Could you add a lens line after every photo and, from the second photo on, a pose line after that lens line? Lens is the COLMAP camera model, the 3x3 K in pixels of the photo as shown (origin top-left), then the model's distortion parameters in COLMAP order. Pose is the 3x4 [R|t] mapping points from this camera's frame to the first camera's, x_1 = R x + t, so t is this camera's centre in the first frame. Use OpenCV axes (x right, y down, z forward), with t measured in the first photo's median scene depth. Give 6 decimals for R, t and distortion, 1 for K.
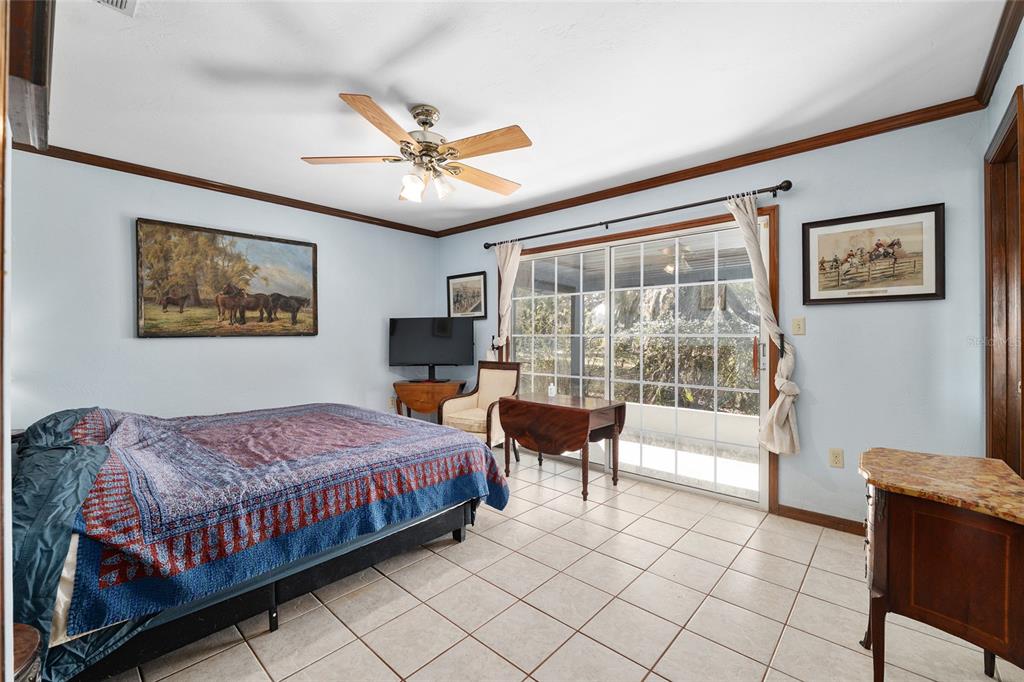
lens RADIAL K [[425.0, 0, 509.9], [0, 425.0, 339.9], [0, 0, 1]] dist [-0.010162, 0.000602]
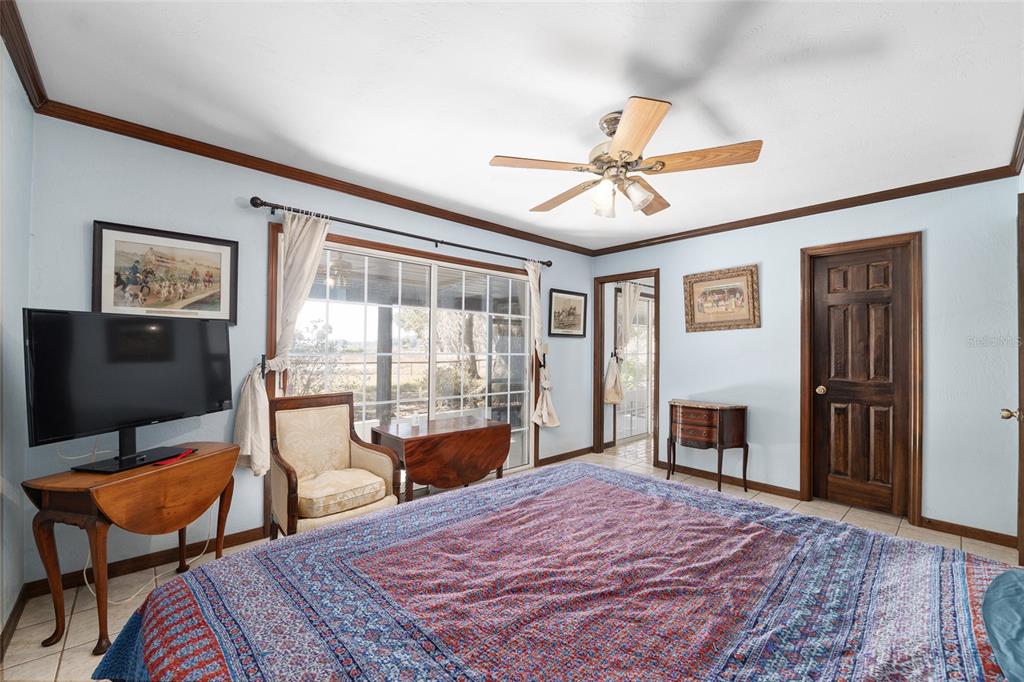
lens RADIAL K [[425.0, 0, 510.4], [0, 425.0, 344.8], [0, 0, 1]] dist [-0.010162, 0.000602]
pose [[0.091395, 0.018353, 0.995646, -0.648240], [0.005165, 0.999808, -0.018904, -0.011662], [-0.995801, 0.006870, 0.091282, 0.645183]]
